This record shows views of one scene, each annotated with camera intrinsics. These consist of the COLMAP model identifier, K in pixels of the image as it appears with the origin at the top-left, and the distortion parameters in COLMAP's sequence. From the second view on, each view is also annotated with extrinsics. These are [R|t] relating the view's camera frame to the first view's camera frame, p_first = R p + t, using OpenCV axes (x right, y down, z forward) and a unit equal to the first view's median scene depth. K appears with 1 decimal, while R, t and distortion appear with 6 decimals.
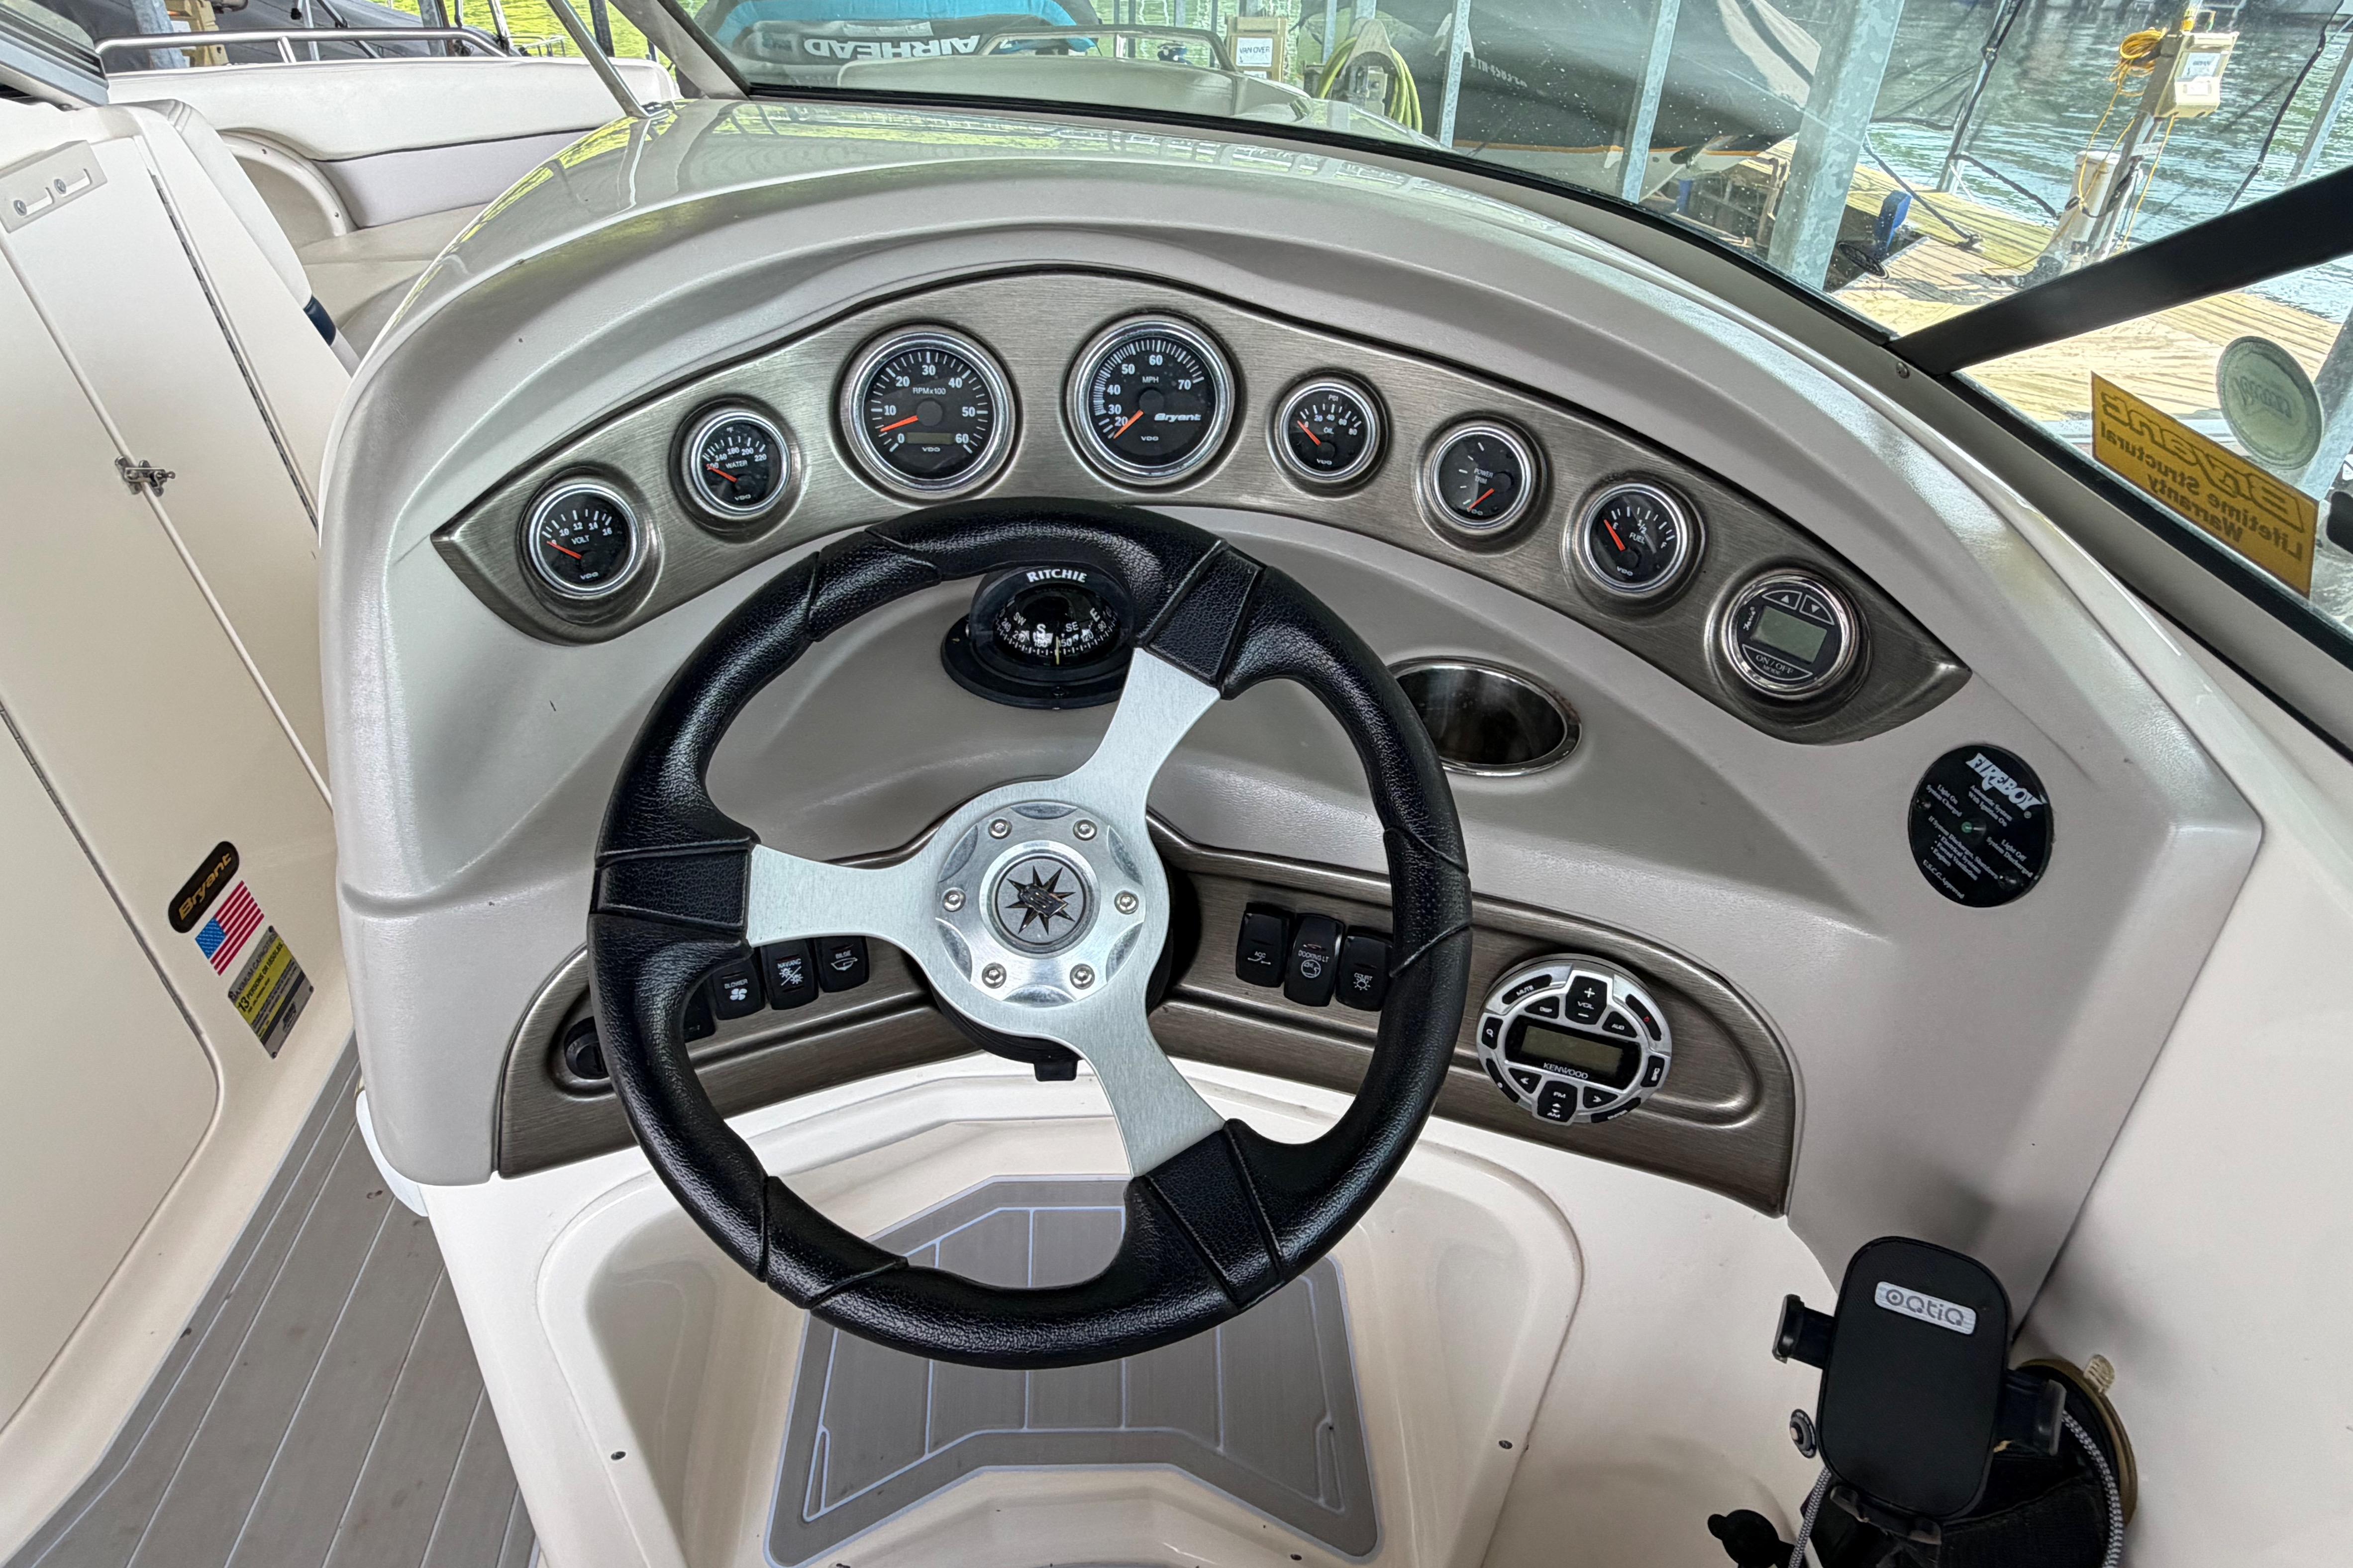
lens RADIAL K [[1325.4, 0, 1151.9], [0, 1325.4, 787.7], [0, 0, 1]] dist [-0.000651, -0.000524]
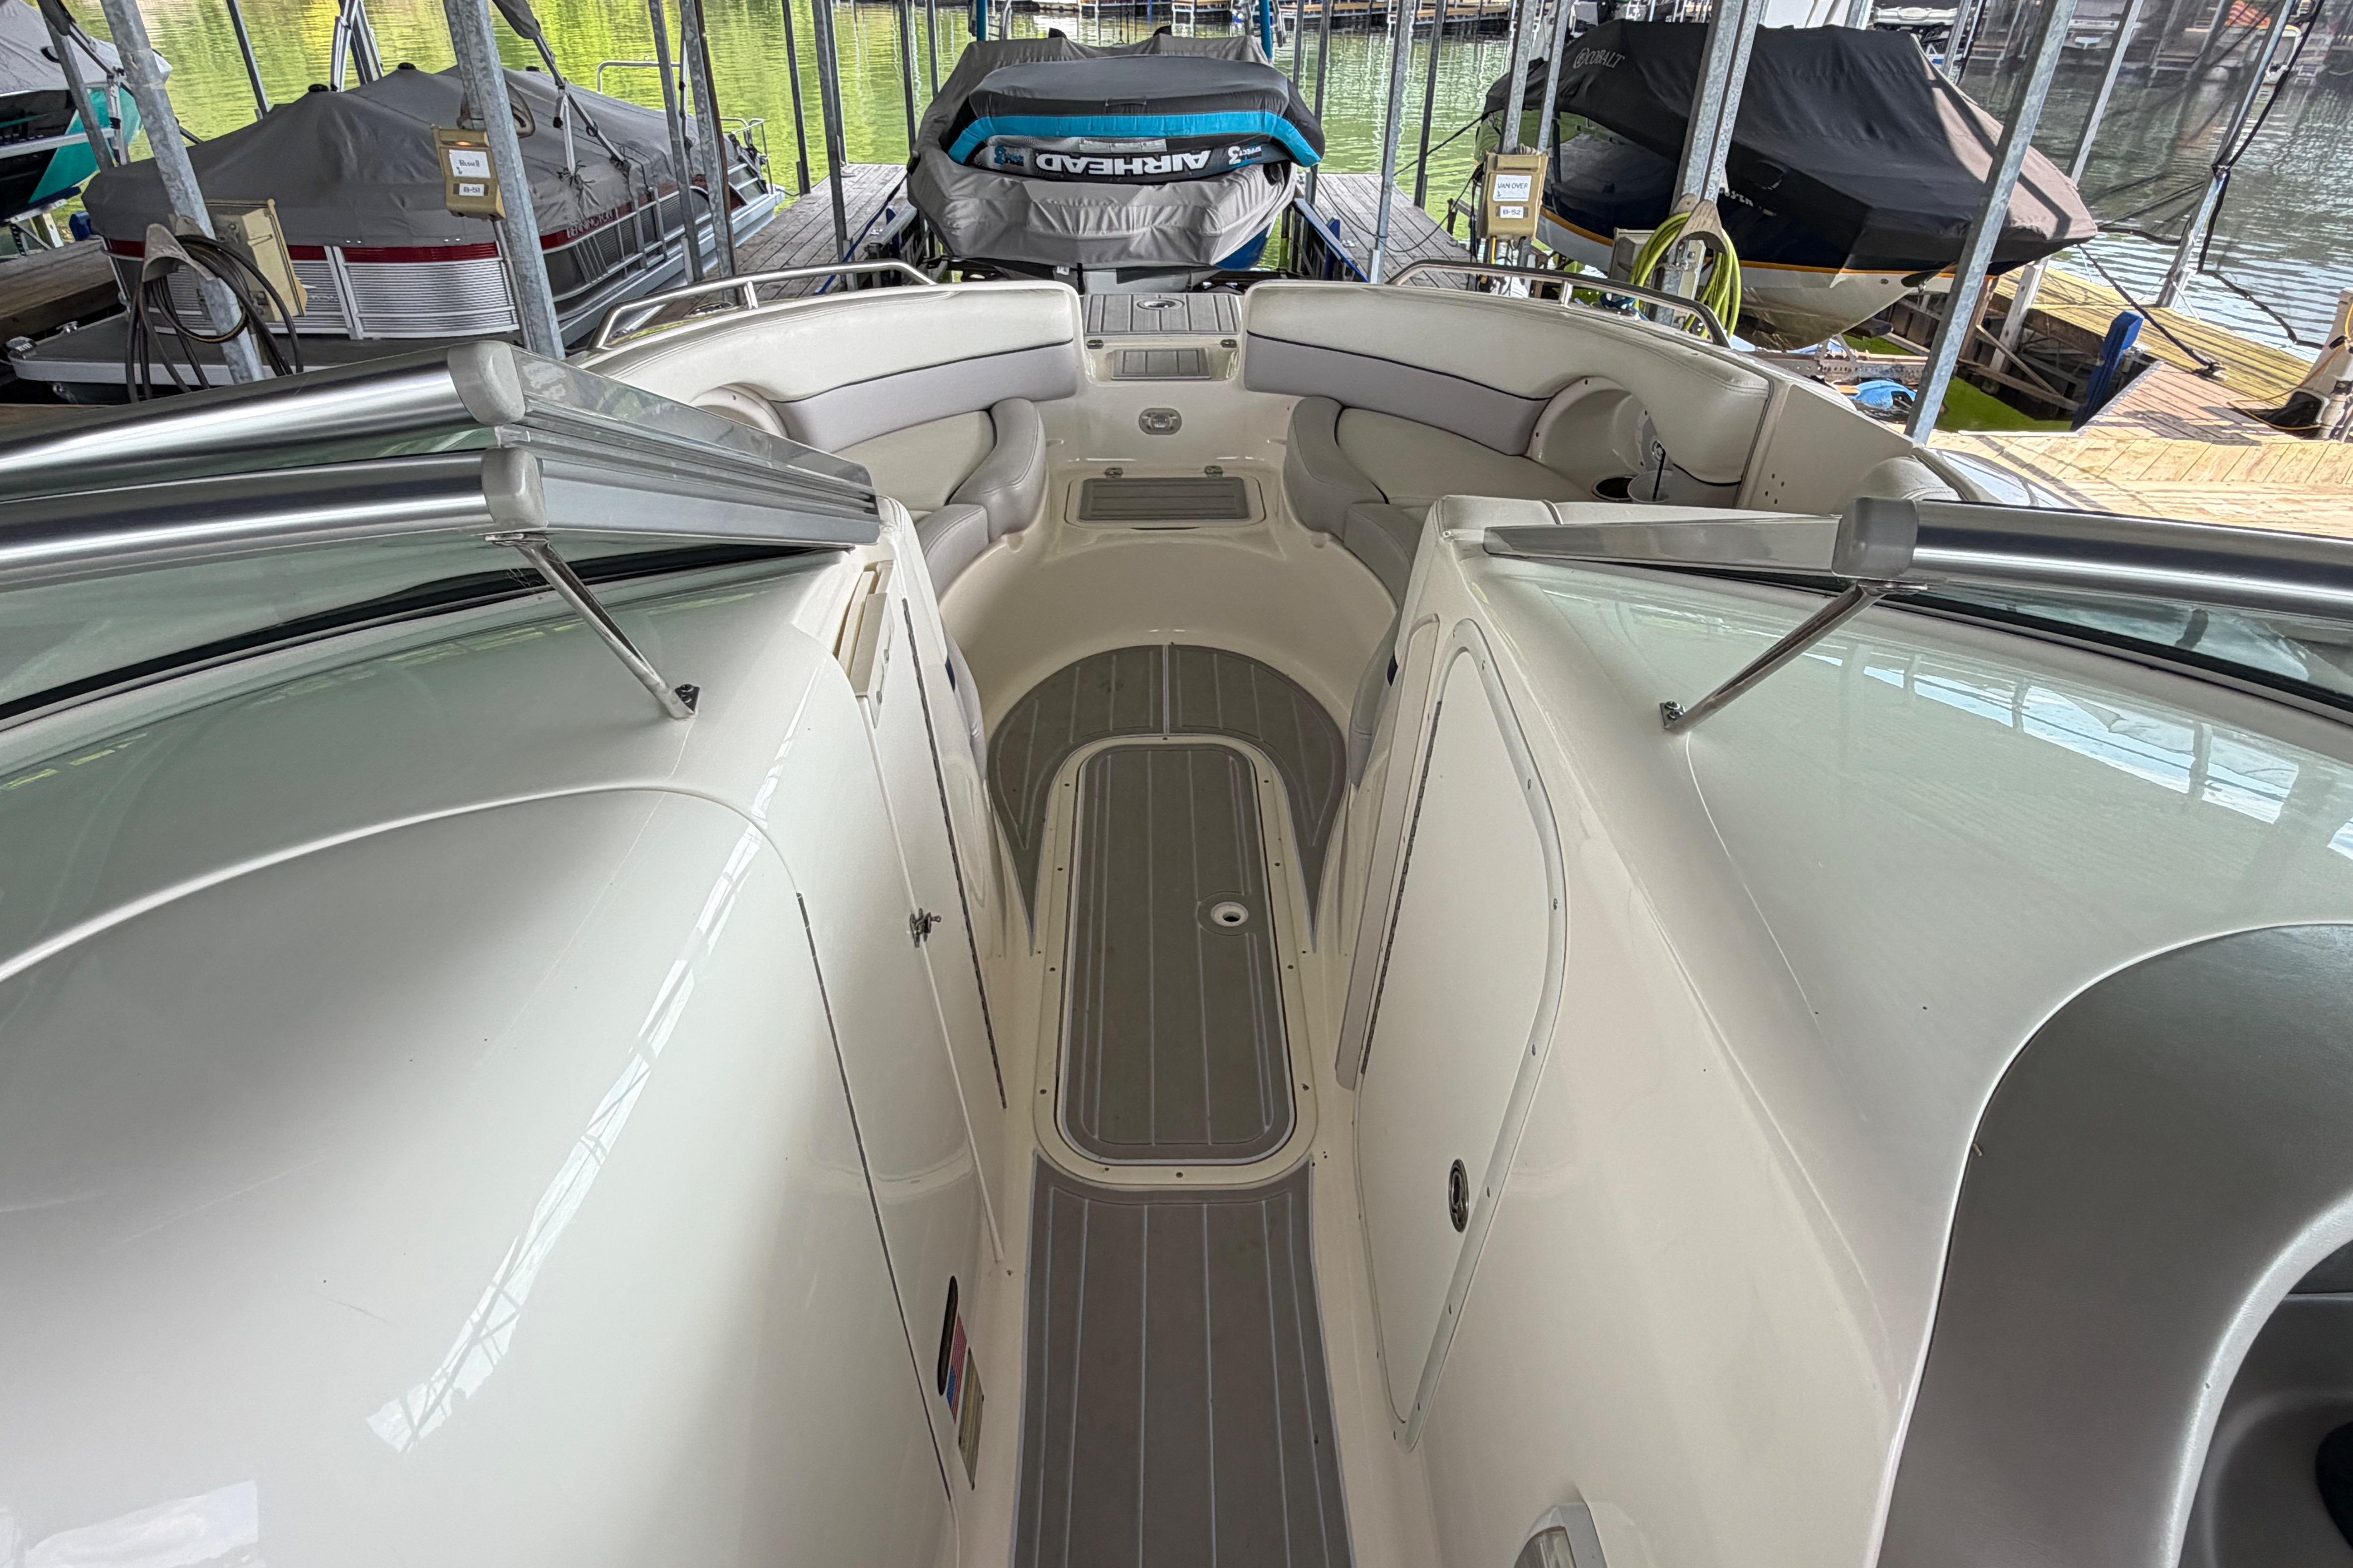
lens RADIAL K [[1325.4, 0, 1169.7], [0, 1325.4, 792.2], [0, 0, 1]] dist [-0.000651, -0.000524]
pose [[0.998039, 0.038284, -0.049529, -0.903789], [-0.039495, 0.998938, -0.023715, -0.545576], [0.048568, 0.025625, 0.998491, 0.031247]]
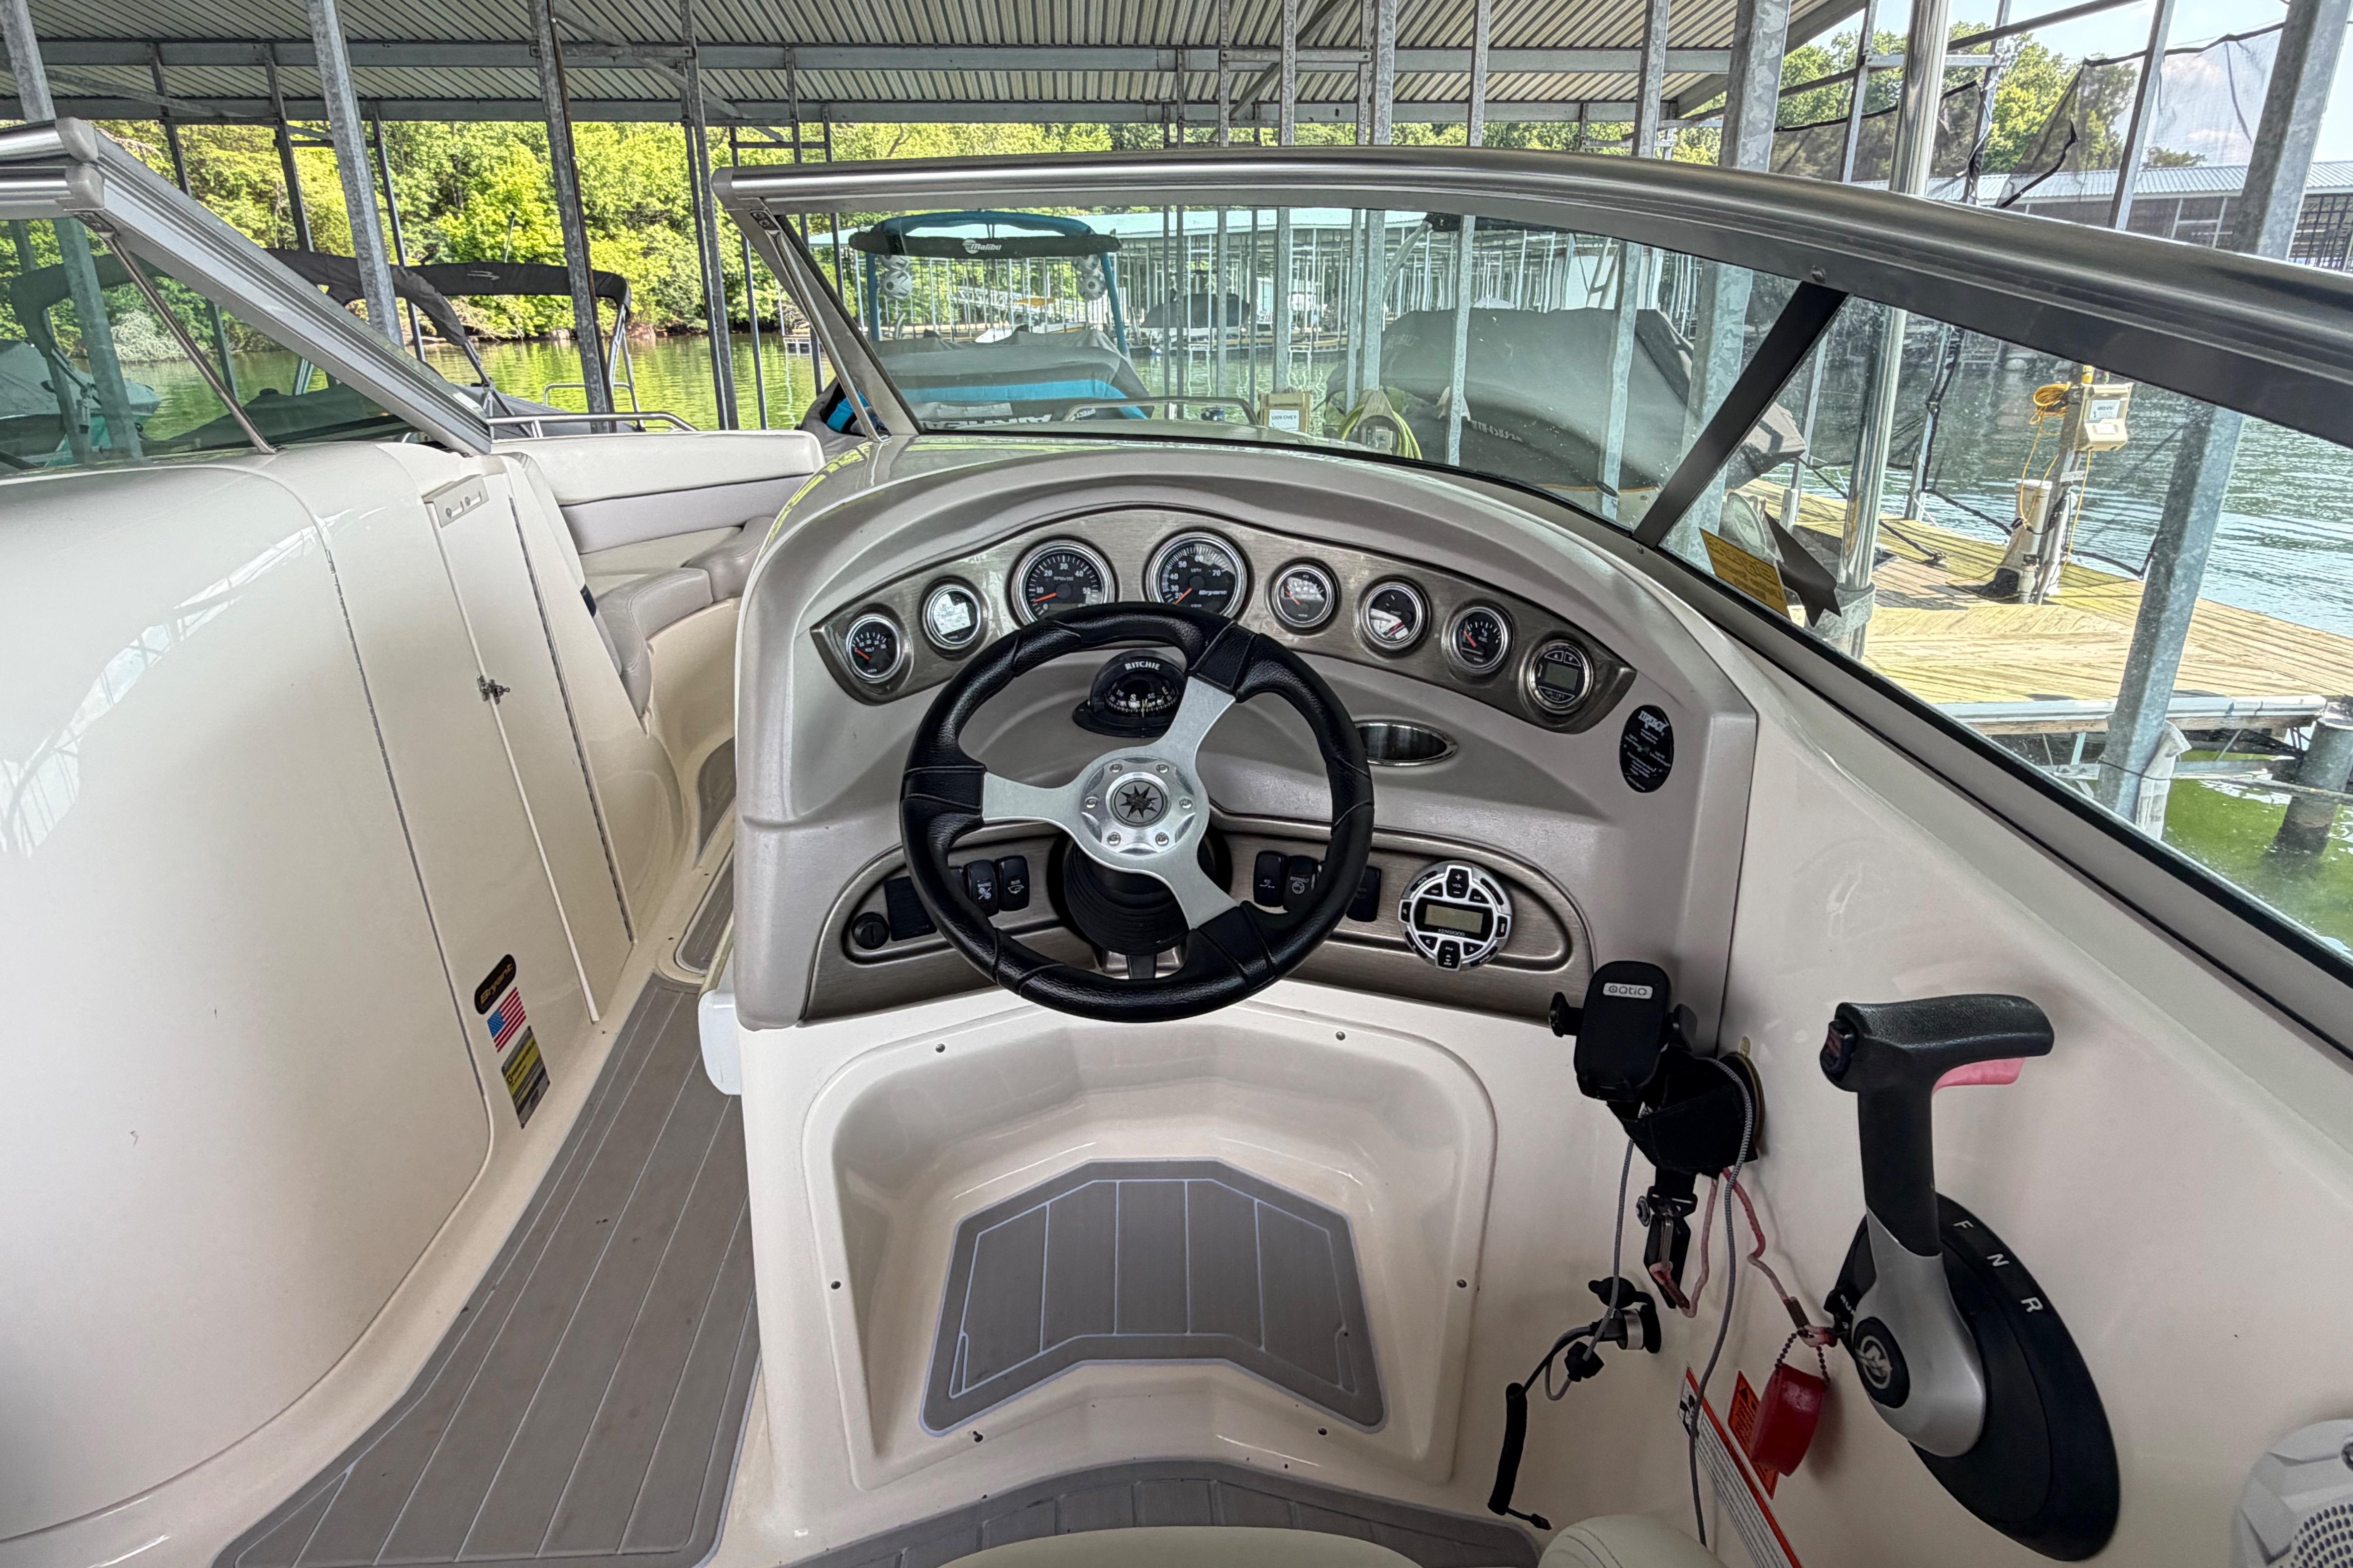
lens RADIAL K [[1325.4, 0, 1170.5], [0, 1325.4, 778.4], [0, 0, 1]] dist [-0.000651, -0.000524]
pose [[0.999518, -0.017678, -0.025521, 0.005195], [0.010851, 0.969125, -0.246333, 0.366818], [0.029088, 0.245937, 0.968849, -0.567599]]
